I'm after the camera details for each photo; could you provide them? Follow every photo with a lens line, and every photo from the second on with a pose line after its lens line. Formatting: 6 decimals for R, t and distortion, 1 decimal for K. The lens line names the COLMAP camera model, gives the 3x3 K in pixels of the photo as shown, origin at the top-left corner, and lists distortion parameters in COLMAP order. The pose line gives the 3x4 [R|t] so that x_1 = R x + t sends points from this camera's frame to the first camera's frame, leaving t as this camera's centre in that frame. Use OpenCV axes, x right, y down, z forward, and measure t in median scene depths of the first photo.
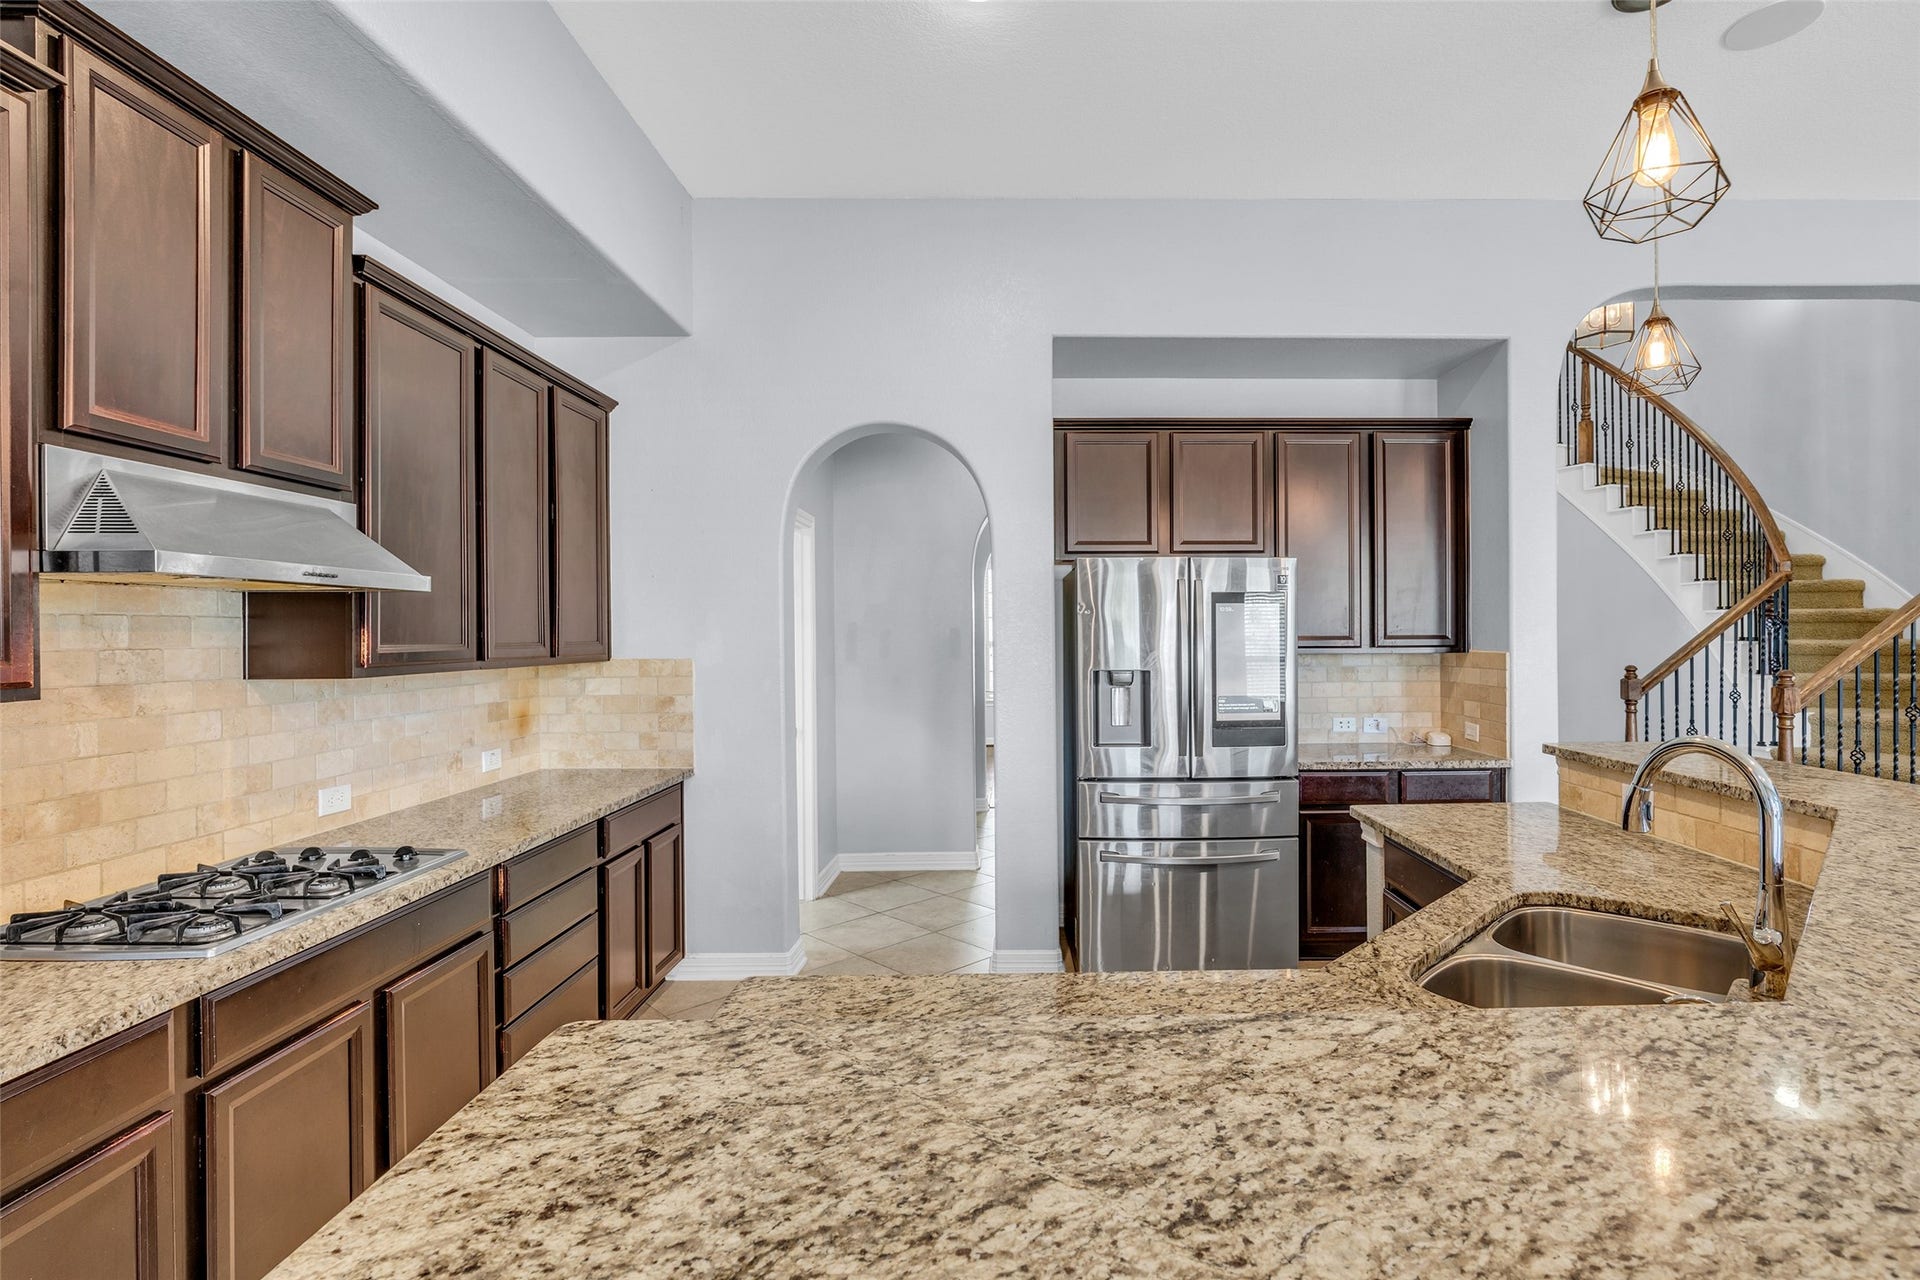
lens RADIAL K [[905.2, 0, 960.0], [0, 905.2, 640.0], [0, 0, 1]] dist [-0.017705, 0.000148]
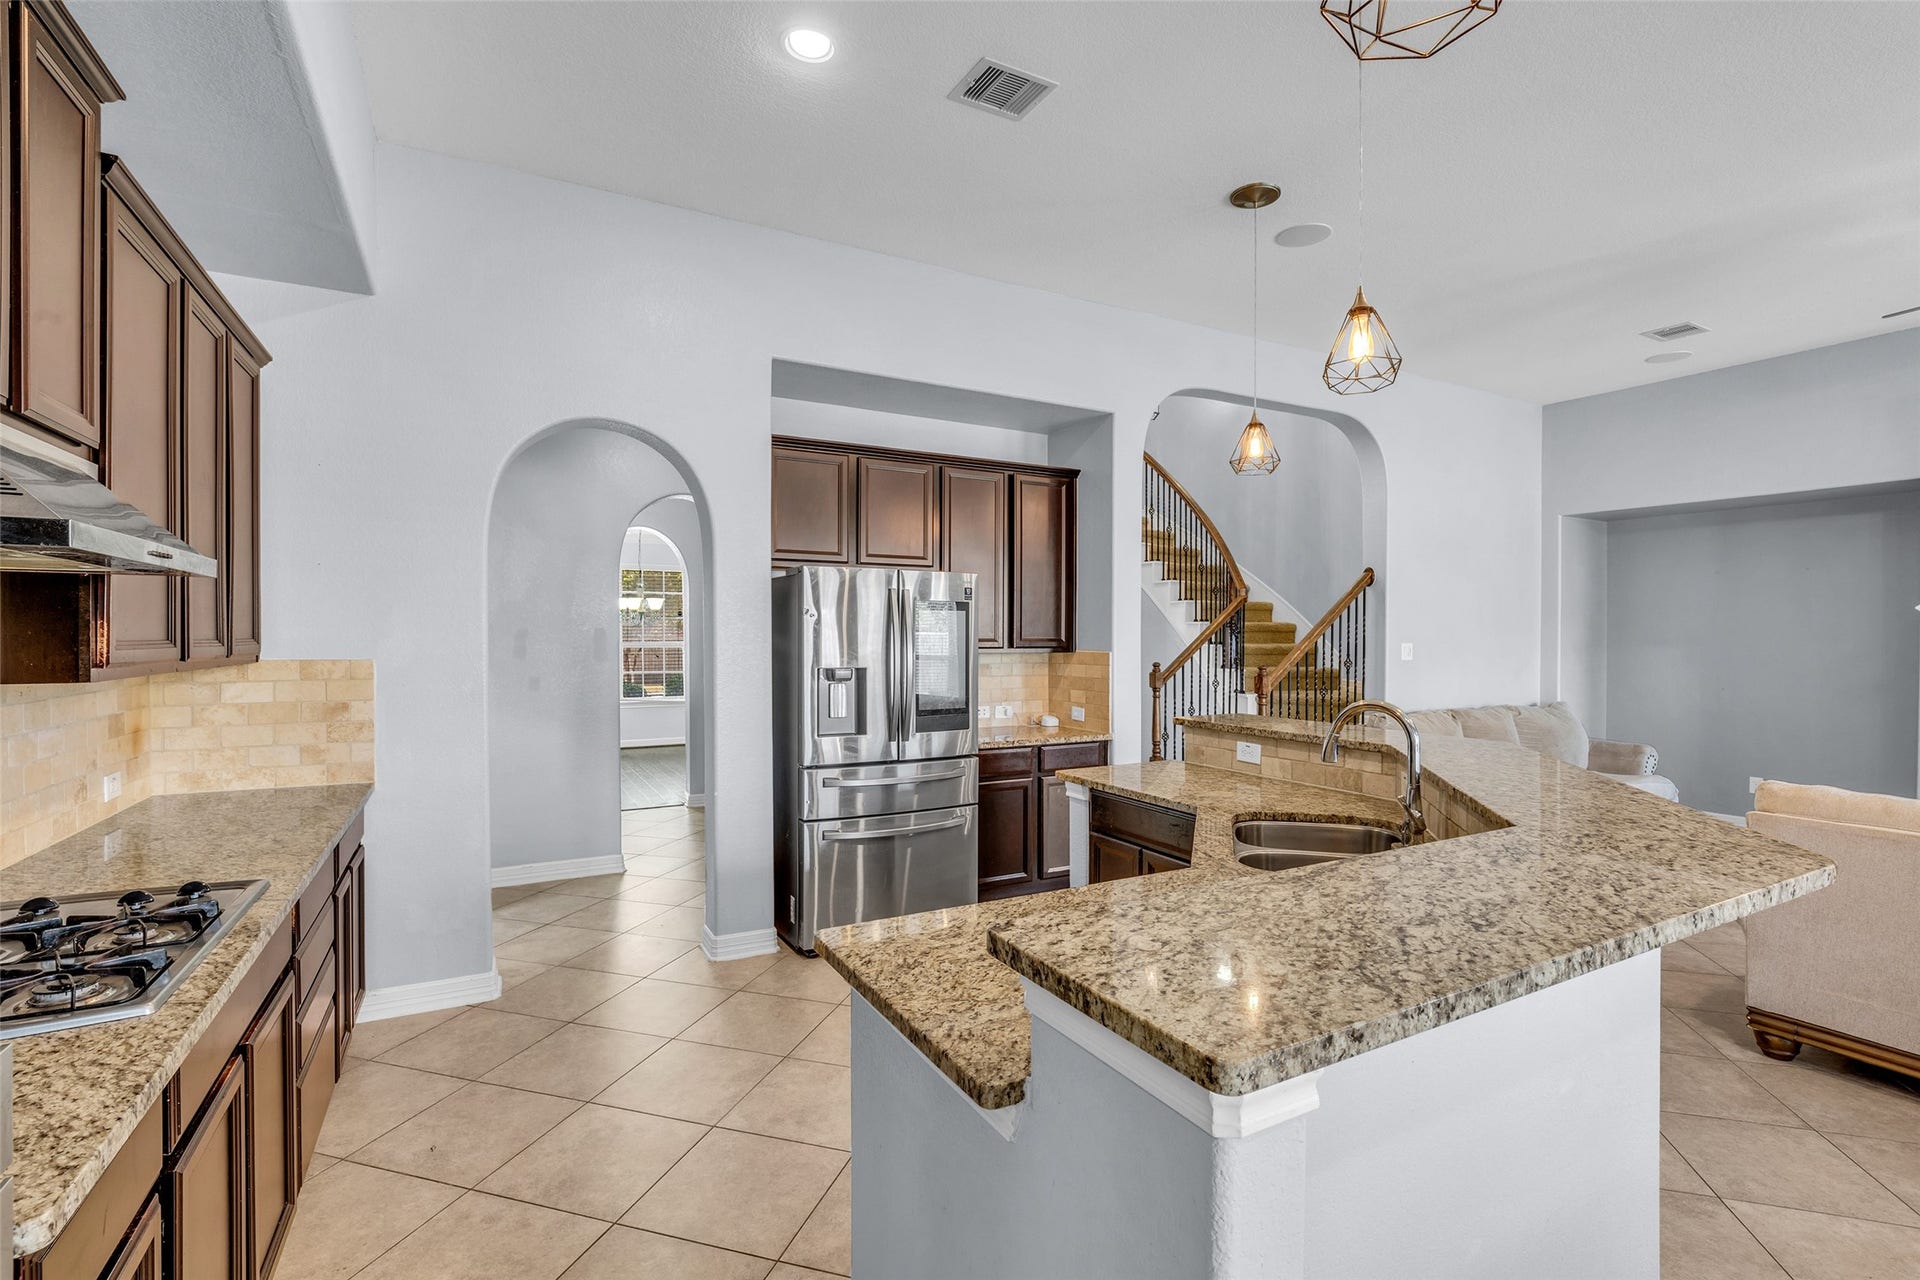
lens RADIAL K [[868.1, 0, 960.0], [0, 868.1, 640.0], [0, 0, 1]] dist [-0.014270, 0.000276]
pose [[0.884216, 0.006275, 0.467037, -0.183340], [-0.005264, 0.999980, -0.003469, 0.001971], [-0.467049, 0.000609, 0.884231, -0.018077]]
